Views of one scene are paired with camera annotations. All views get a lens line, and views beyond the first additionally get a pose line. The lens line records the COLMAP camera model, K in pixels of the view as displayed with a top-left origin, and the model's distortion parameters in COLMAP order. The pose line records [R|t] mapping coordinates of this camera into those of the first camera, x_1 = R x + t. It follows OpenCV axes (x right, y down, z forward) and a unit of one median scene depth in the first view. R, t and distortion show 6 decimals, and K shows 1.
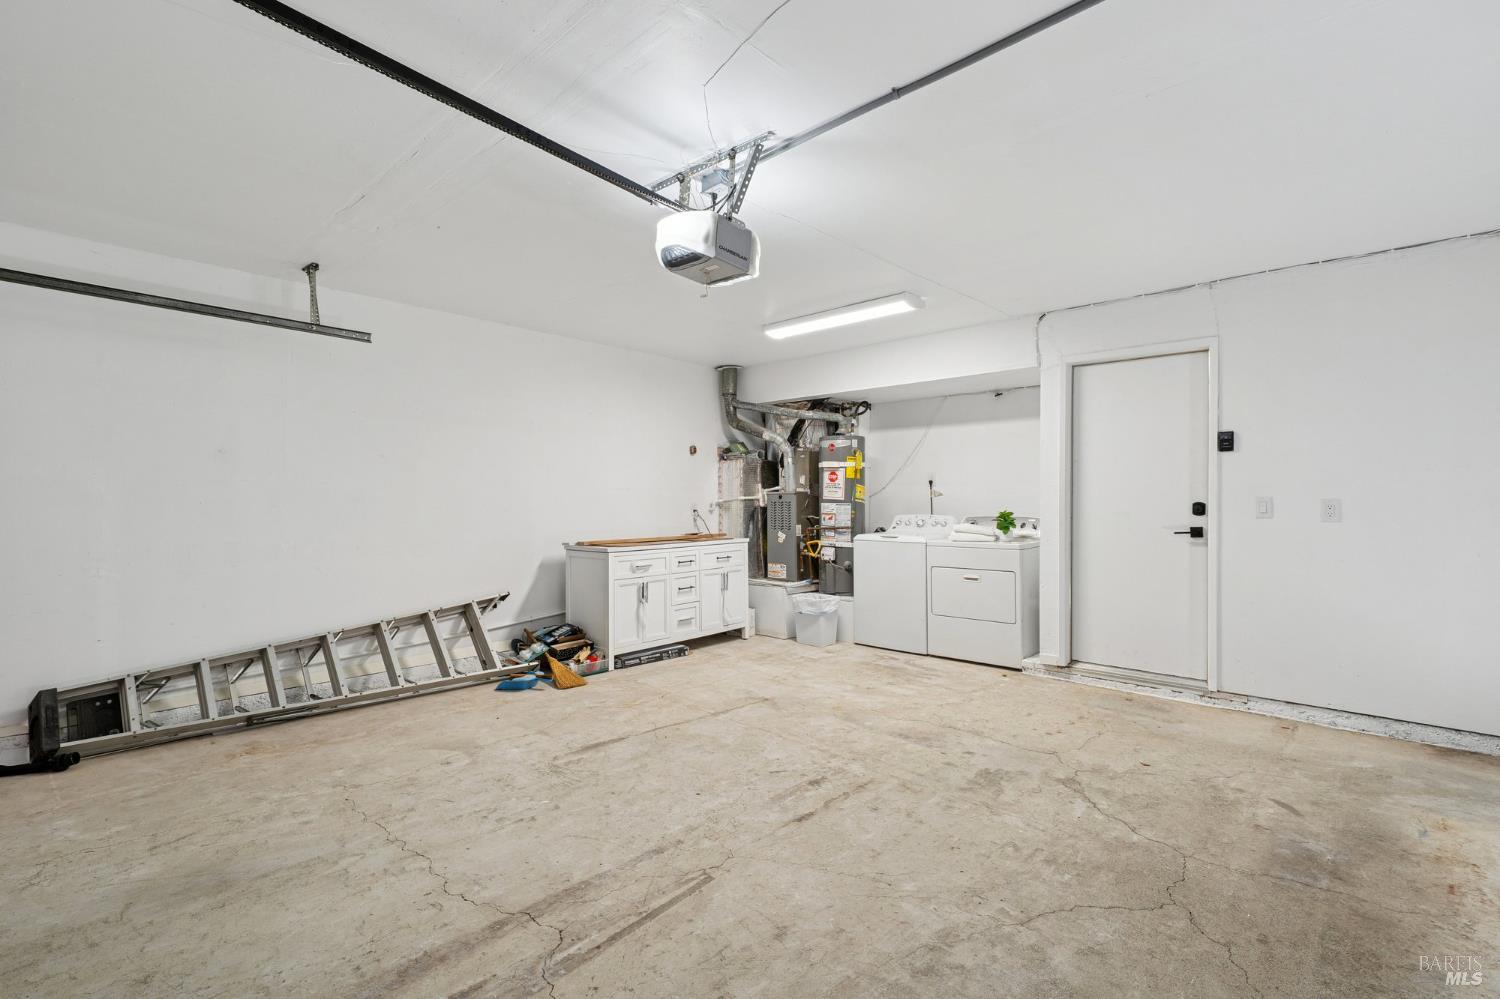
lens RADIAL K [[688.2, 0, 750.0], [0, 688.2, 499.5], [0, 0, 1]] dist [0.000020, -0.000123]
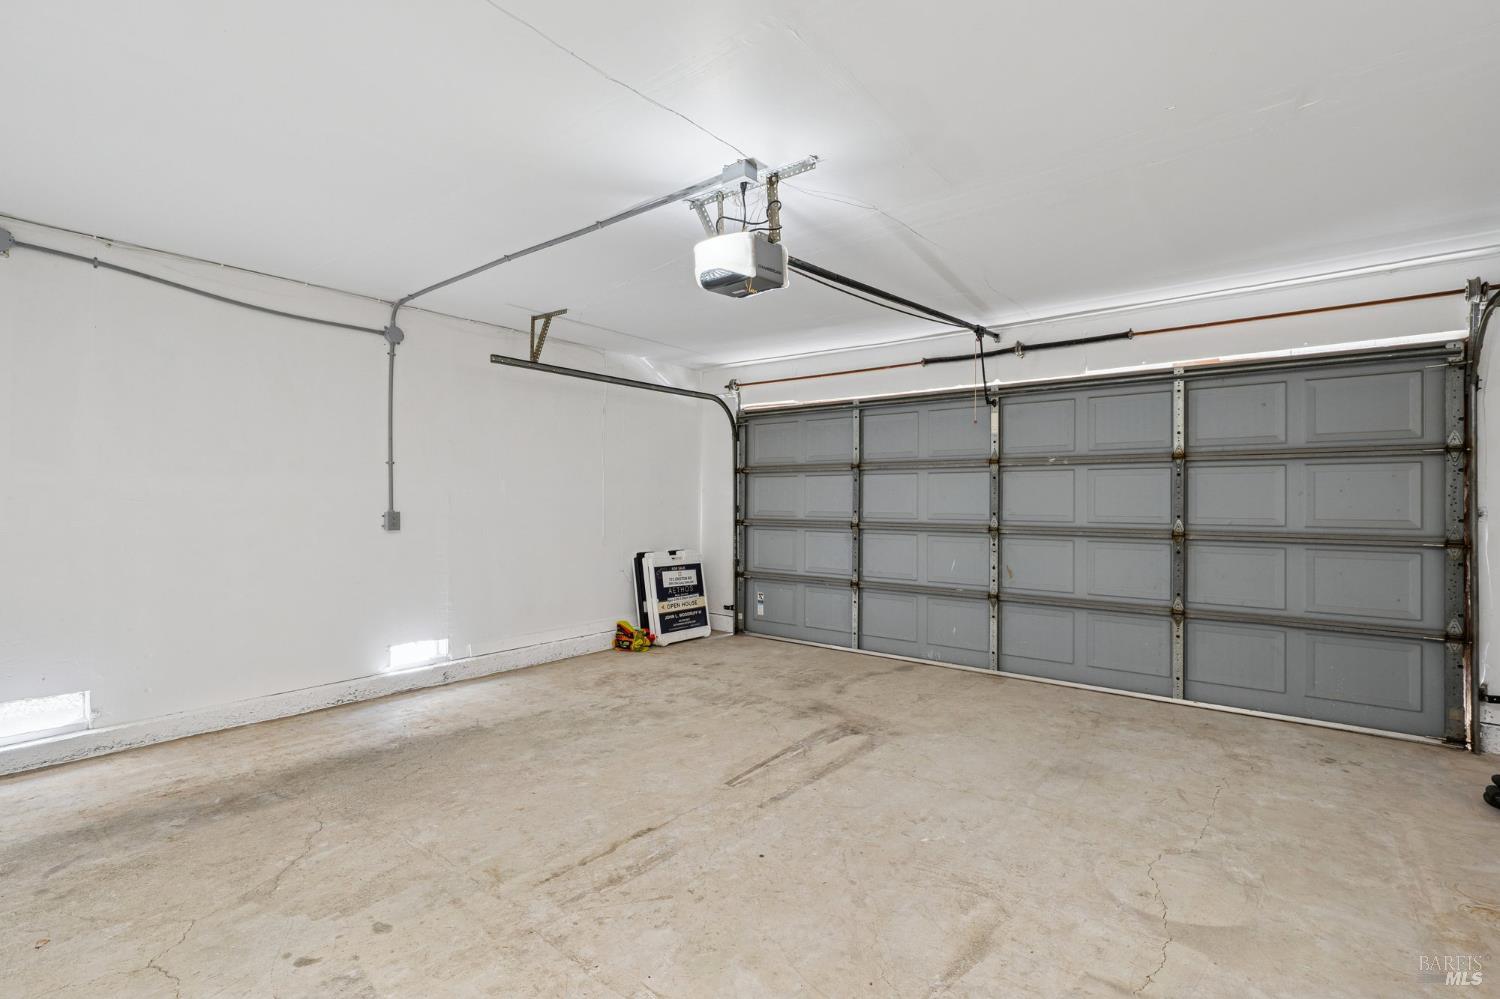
lens RADIAL K [[688.2, 0, 750.0], [0, 688.2, 499.5], [0, 0, 1]] dist [0.000020, -0.000123]
pose [[-0.996581, -0.008627, -0.082169, 0.012606], [-0.008315, 0.999957, -0.004138, -0.006073], [0.082201, -0.003441, -0.996610, 1.955529]]
